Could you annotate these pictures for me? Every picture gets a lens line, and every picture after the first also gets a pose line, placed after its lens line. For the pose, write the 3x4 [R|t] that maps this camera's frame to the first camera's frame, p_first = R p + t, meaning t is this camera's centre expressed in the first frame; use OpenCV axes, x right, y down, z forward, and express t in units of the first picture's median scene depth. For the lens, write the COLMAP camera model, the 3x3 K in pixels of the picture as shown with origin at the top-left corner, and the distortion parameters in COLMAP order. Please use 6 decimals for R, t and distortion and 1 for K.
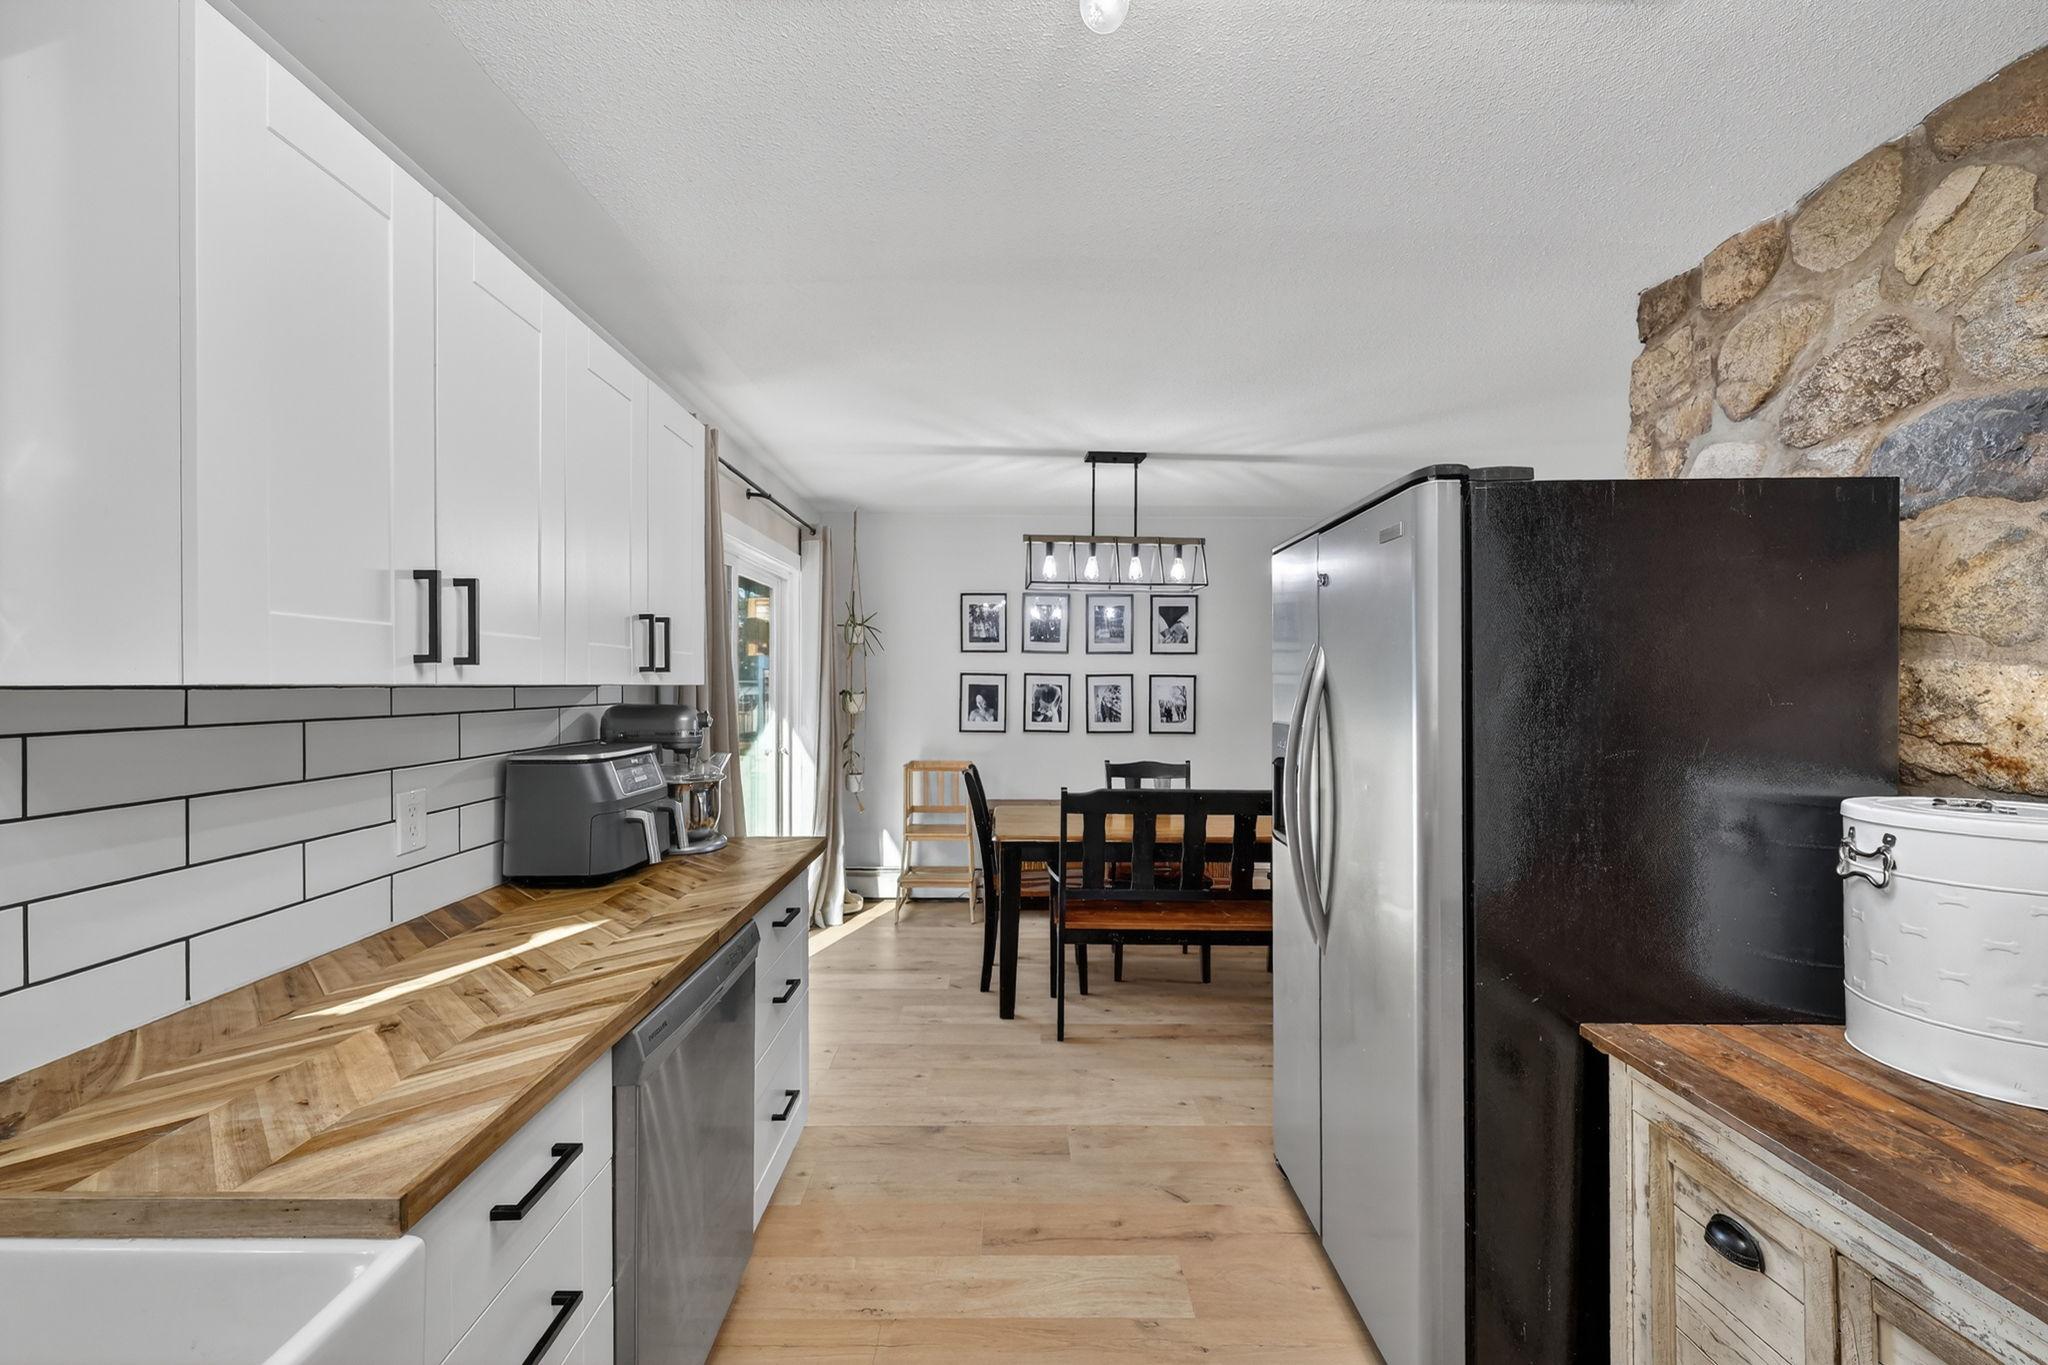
lens RADIAL K [[832.5, 0, 1016.5], [0, 832.5, 690.4], [0, 0, 1]] dist [0.000650, 0.000463]
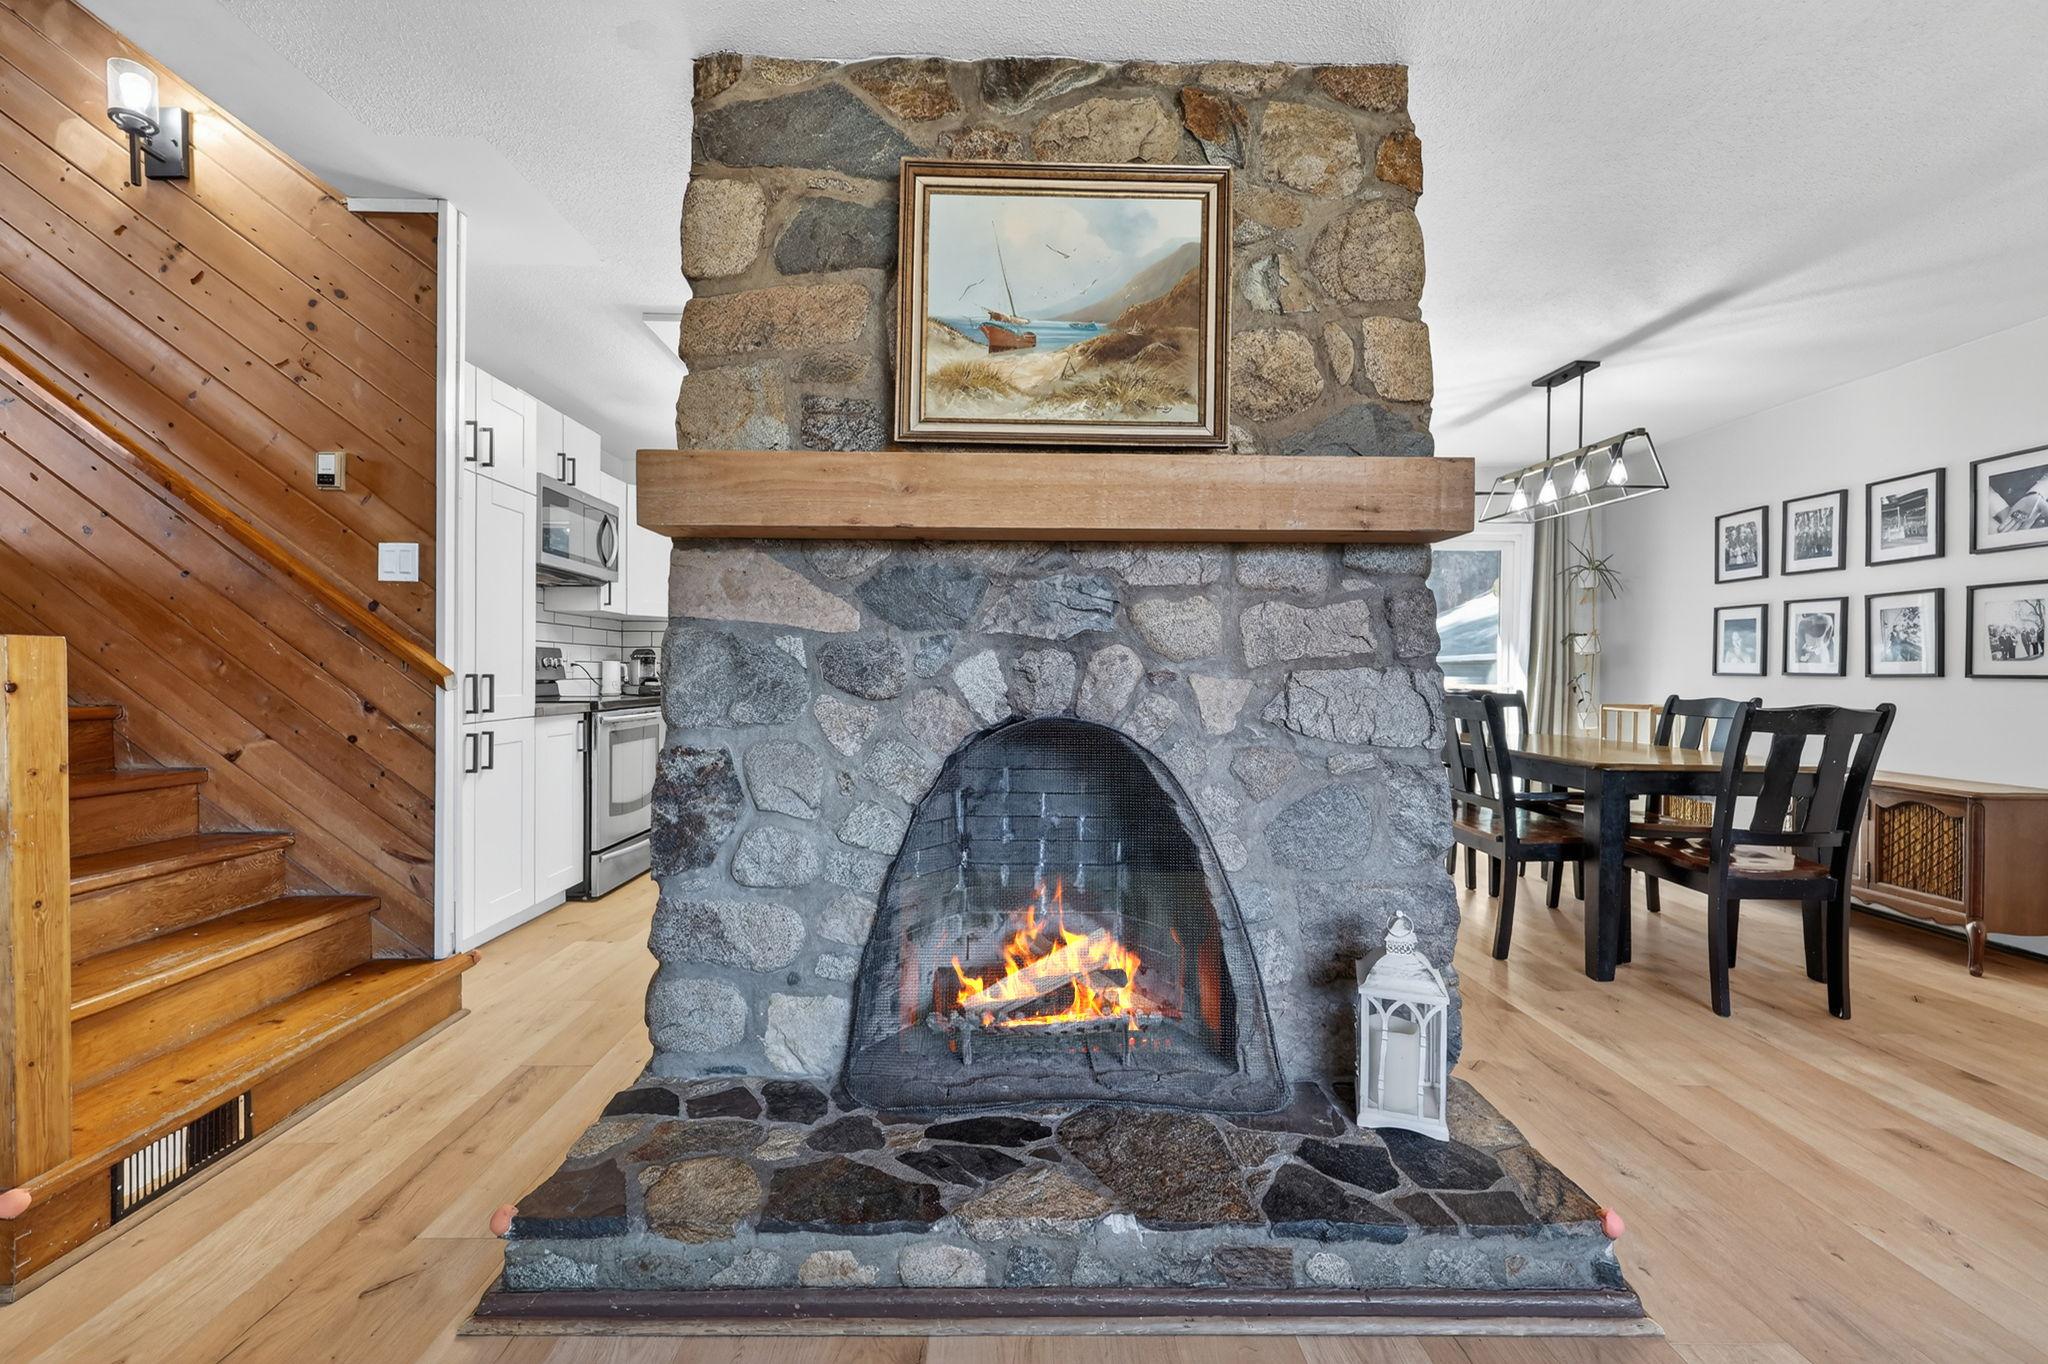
lens RADIAL K [[832.5, 0, 1003.4], [0, 832.5, 680.0], [0, 0, 1]] dist [0.000650, 0.000463]
pose [[0.006385, 0.004622, -0.999969, 1.666890], [-0.014763, 0.999881, 0.004528, 0.128973], [0.999871, 0.014734, 0.006452, 0.512255]]
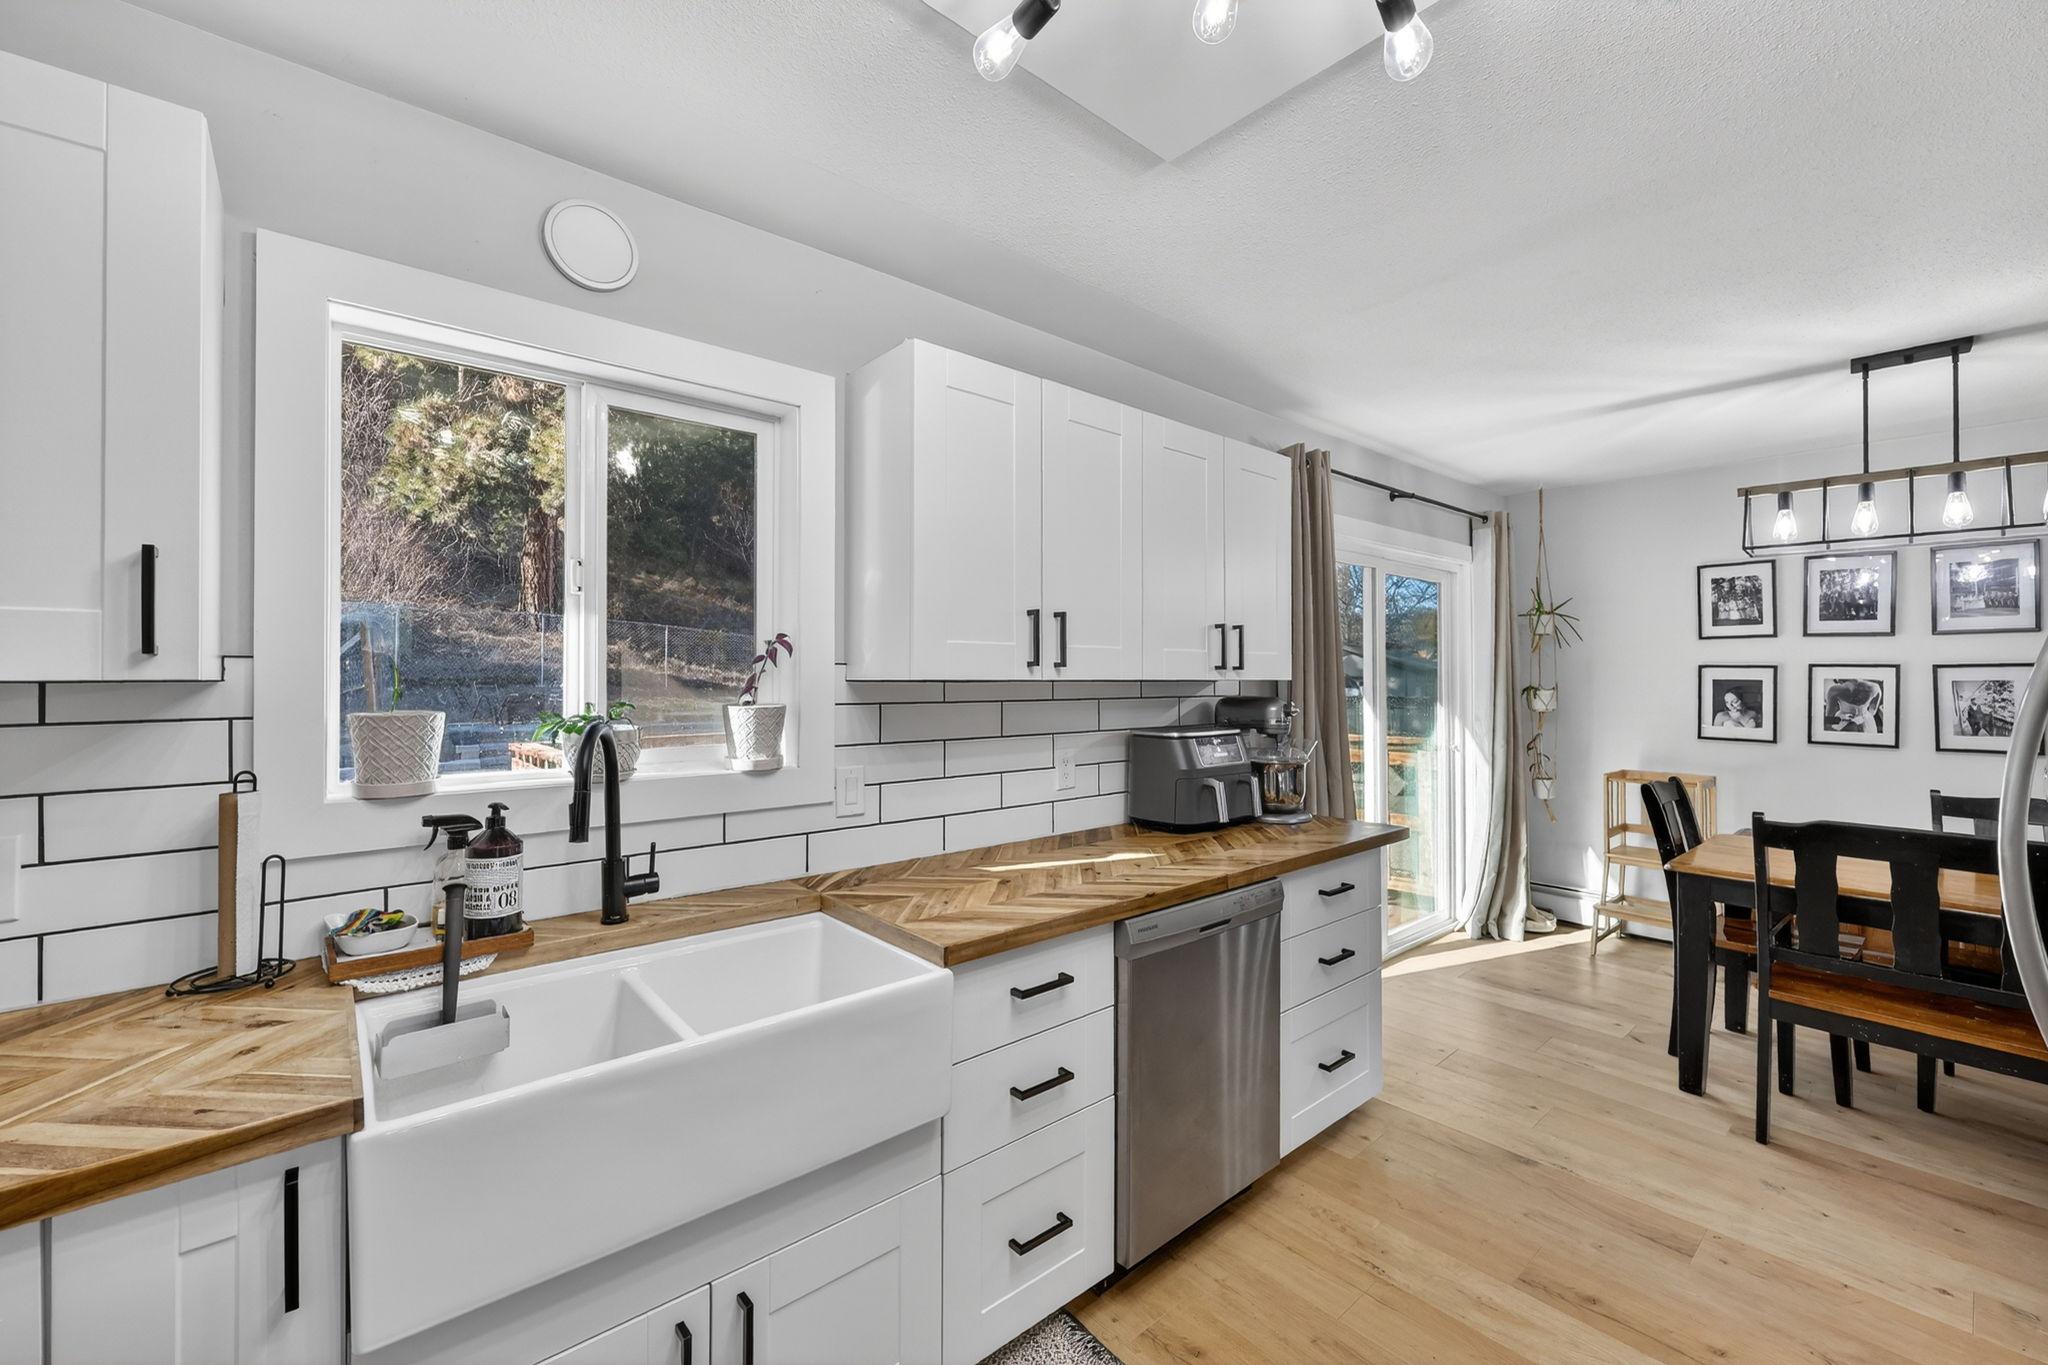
lens RADIAL K [[832.5, 0, 1019.3], [0, 832.5, 666.9], [0, 0, 1]] dist [0.000650, 0.000463]
pose [[0.644631, -0.012399, -0.764393, 0.256743], [-0.004864, 0.999782, -0.020319, 0.000440], [0.764478, 0.016816, 0.644430, -0.034646]]
